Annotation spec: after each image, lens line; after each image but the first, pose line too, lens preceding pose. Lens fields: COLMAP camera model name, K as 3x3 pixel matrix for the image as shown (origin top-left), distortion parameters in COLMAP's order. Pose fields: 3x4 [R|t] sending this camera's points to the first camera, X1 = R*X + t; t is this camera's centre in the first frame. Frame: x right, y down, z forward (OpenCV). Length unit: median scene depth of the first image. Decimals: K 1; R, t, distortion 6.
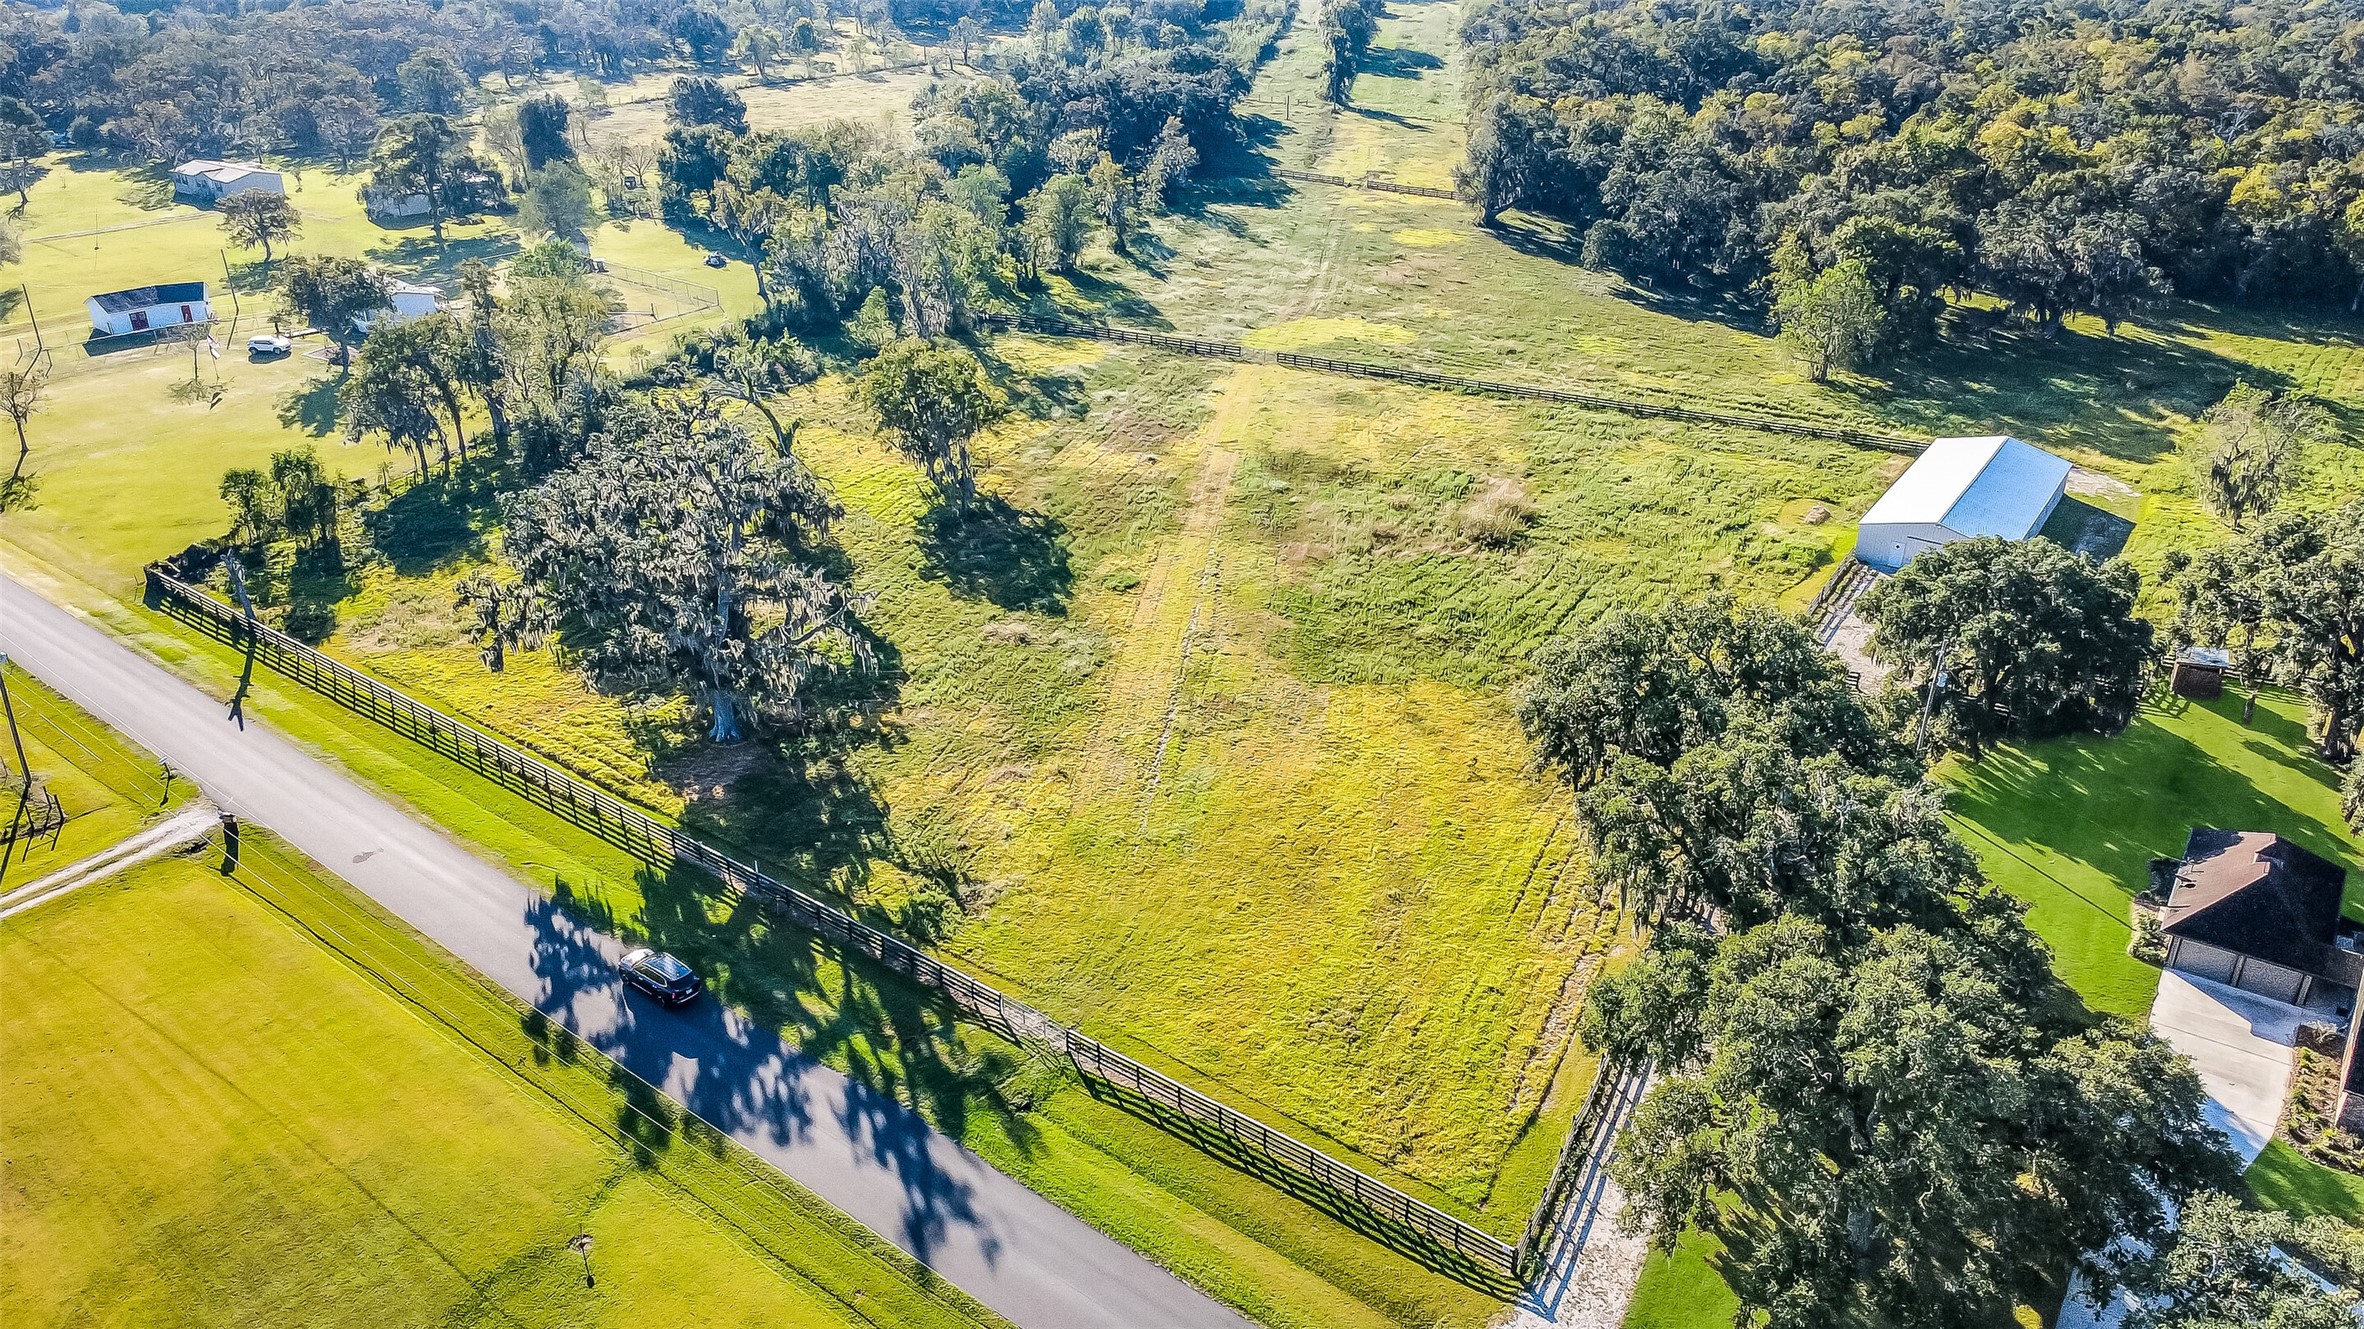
lens RADIAL K [[1716.6, 0, 1175.2], [0, 1716.6, 667.7], [0, 0, 1]] dist [-0.001556, 0.002519]
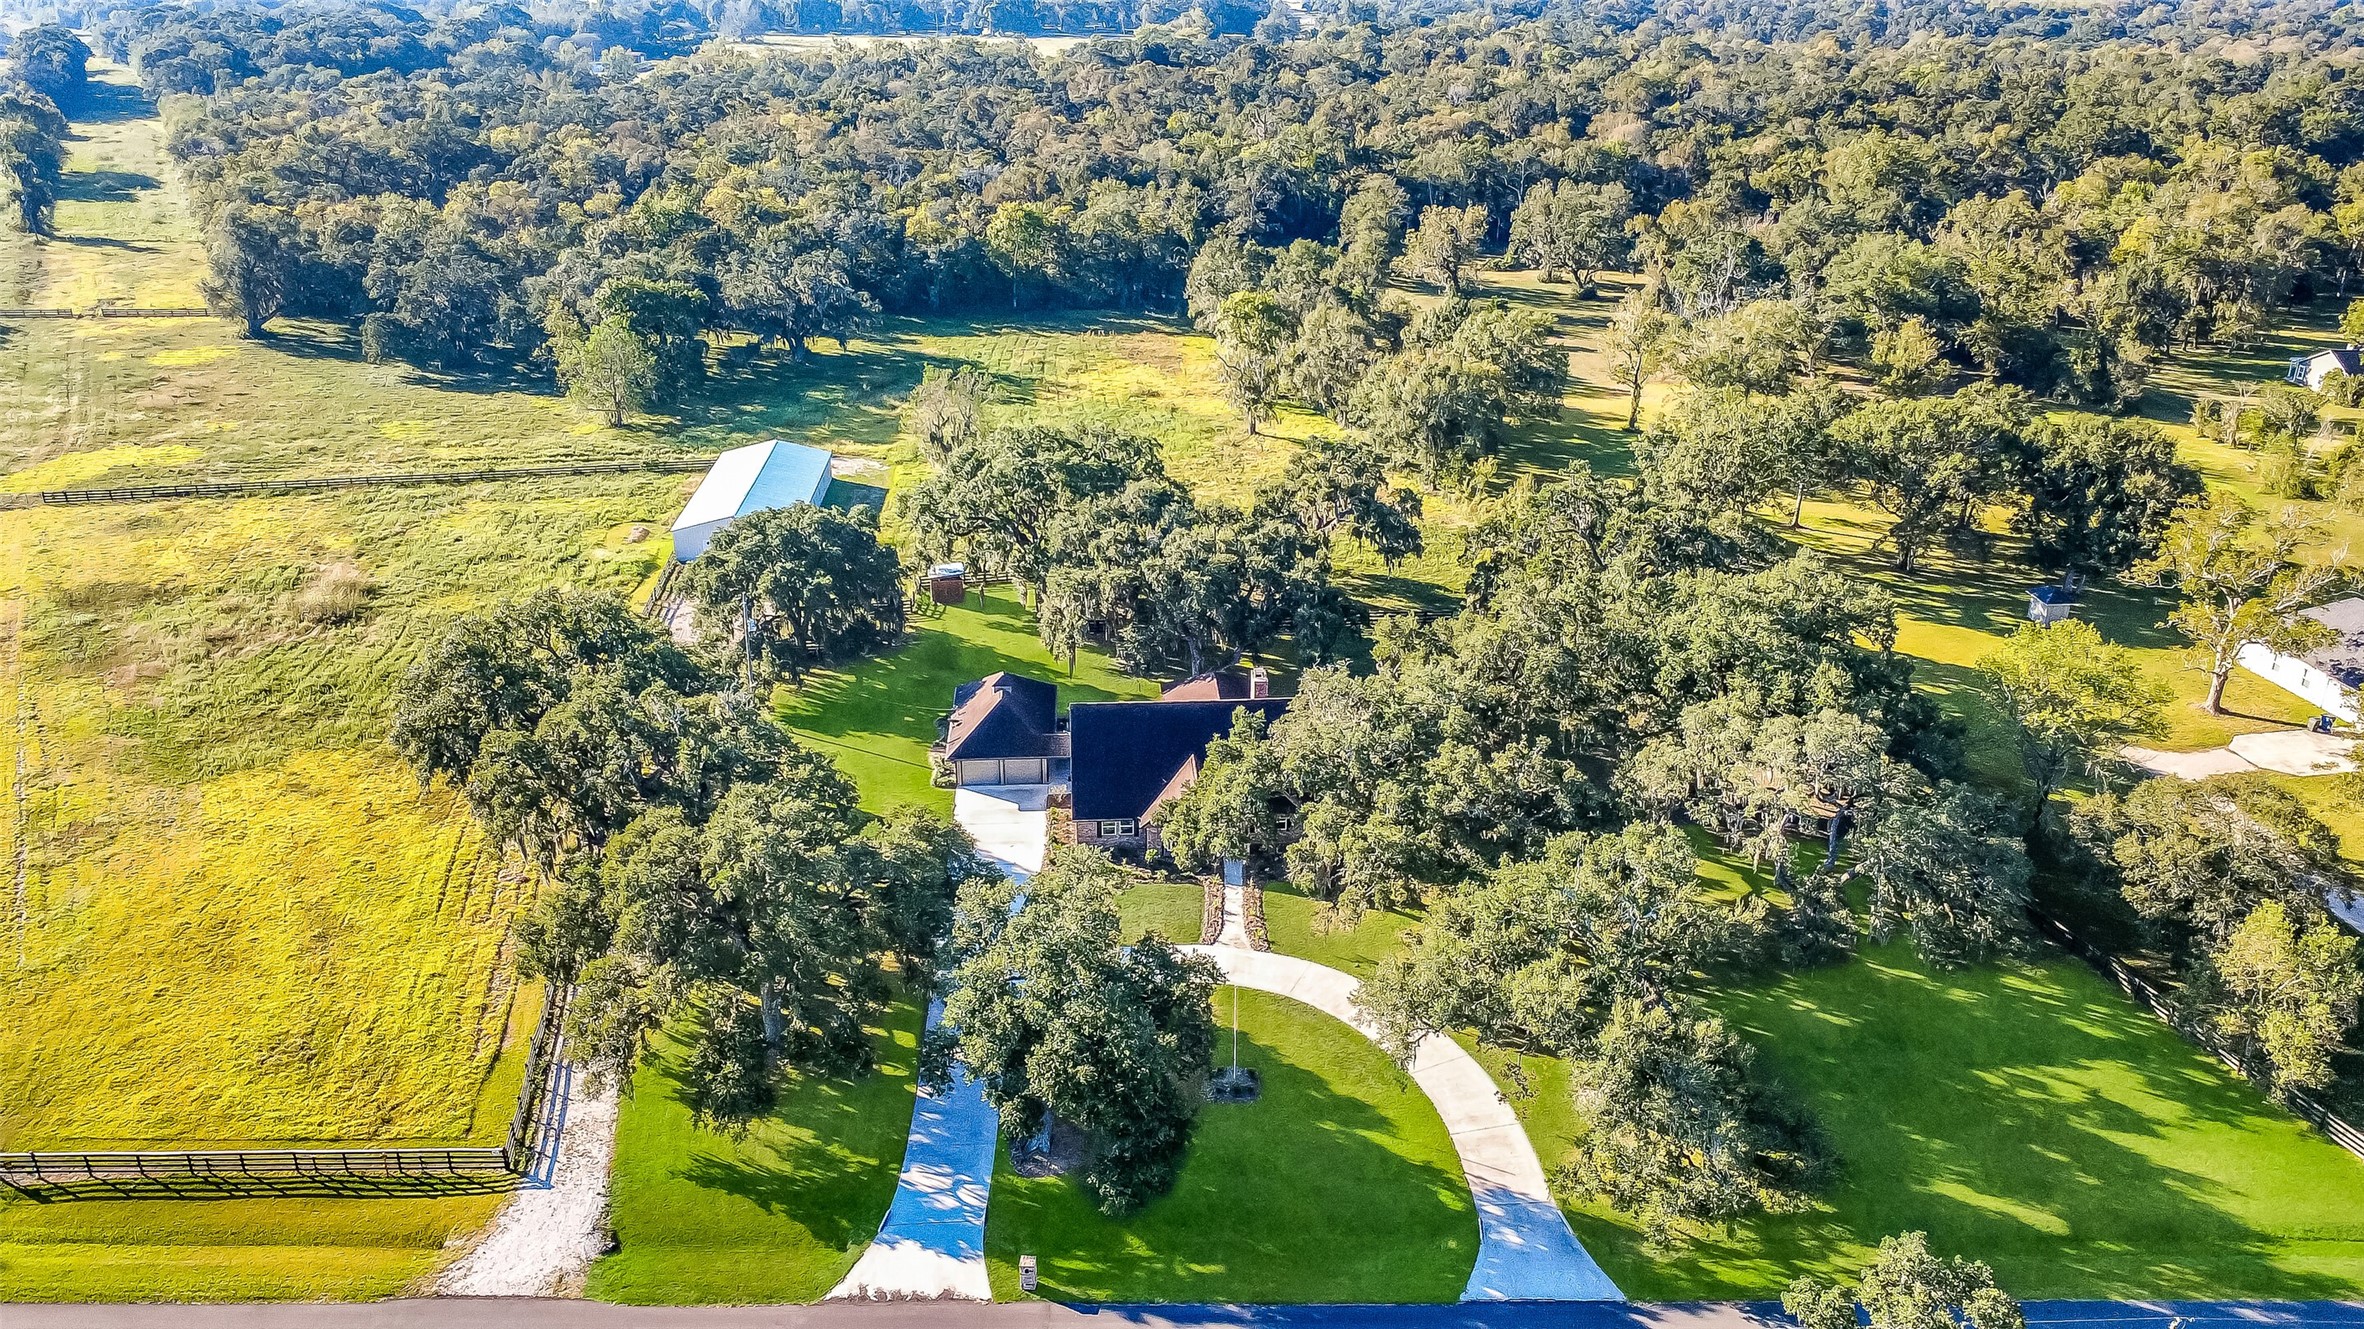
lens RADIAL K [[1716.6, 0, 1175.2], [0, 1716.6, 667.7], [0, 0, 1]] dist [-0.001556, 0.002519]
pose [[0.785967, -0.244062, 0.568058, -0.010455], [0.272243, 0.961538, 0.036441, 0.047259], [-0.555103, 0.126008, 0.822181, -0.106334]]
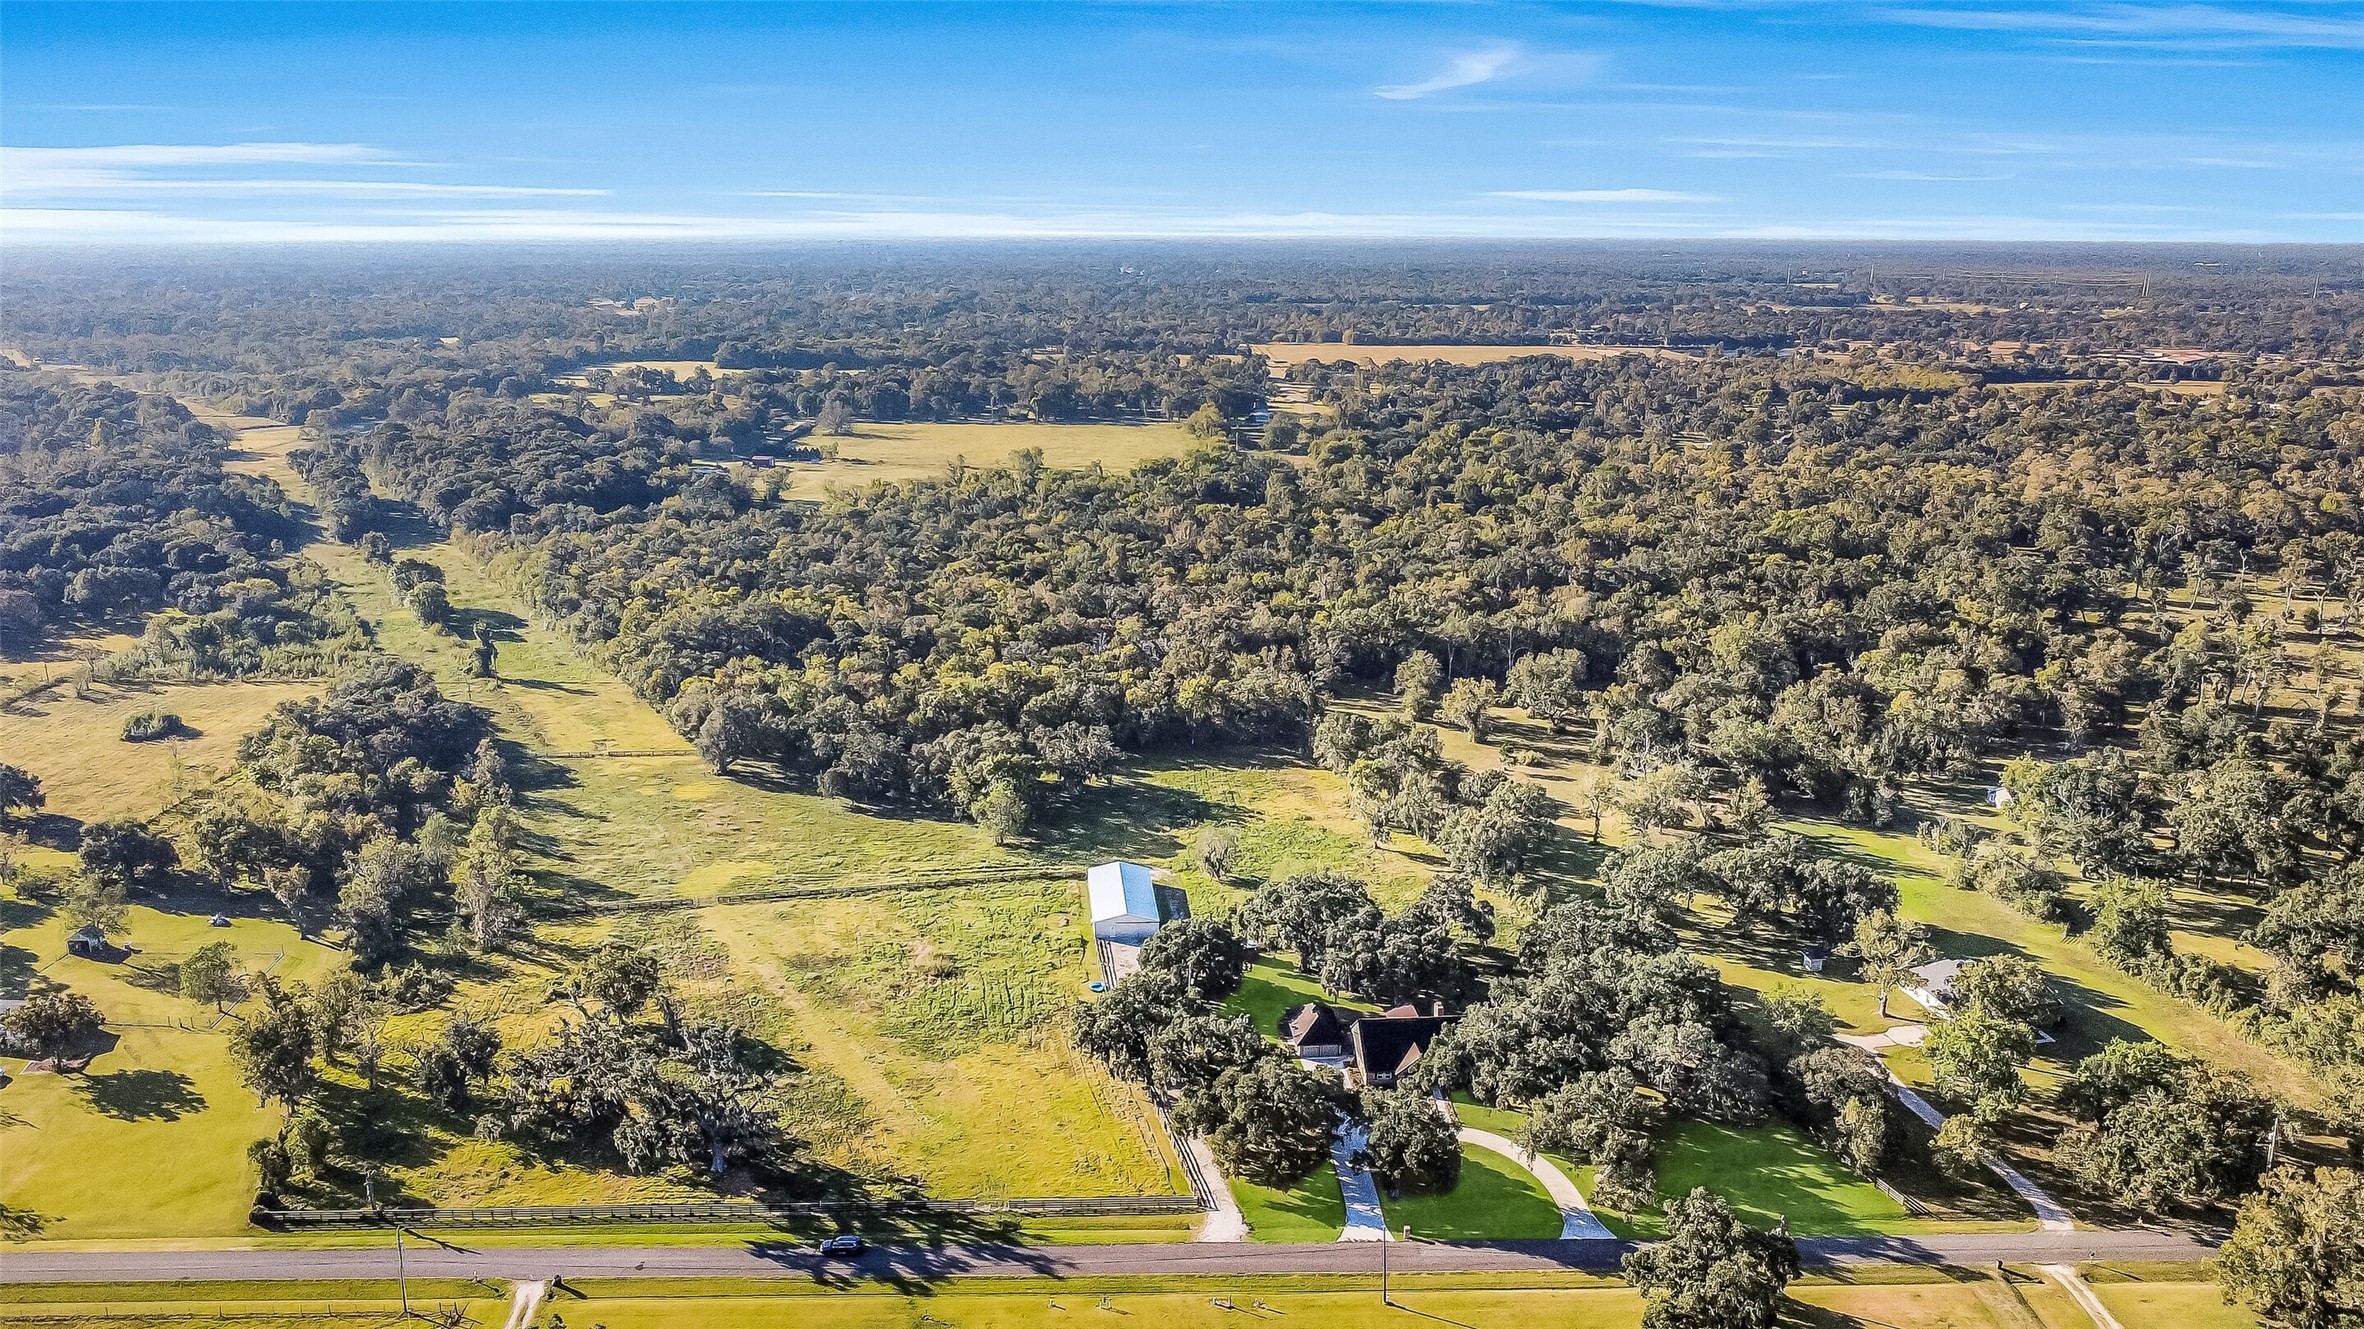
lens RADIAL K [[1716.6, 0, 1175.2], [0, 1716.6, 667.7], [0, 0, 1]] dist [-0.001556, 0.002519]
pose [[0.769067, -0.154660, 0.620174, -0.713347], [0.279122, 0.954141, -0.108190, -0.111087], [-0.575001, 0.256310, 0.776968, -0.720250]]
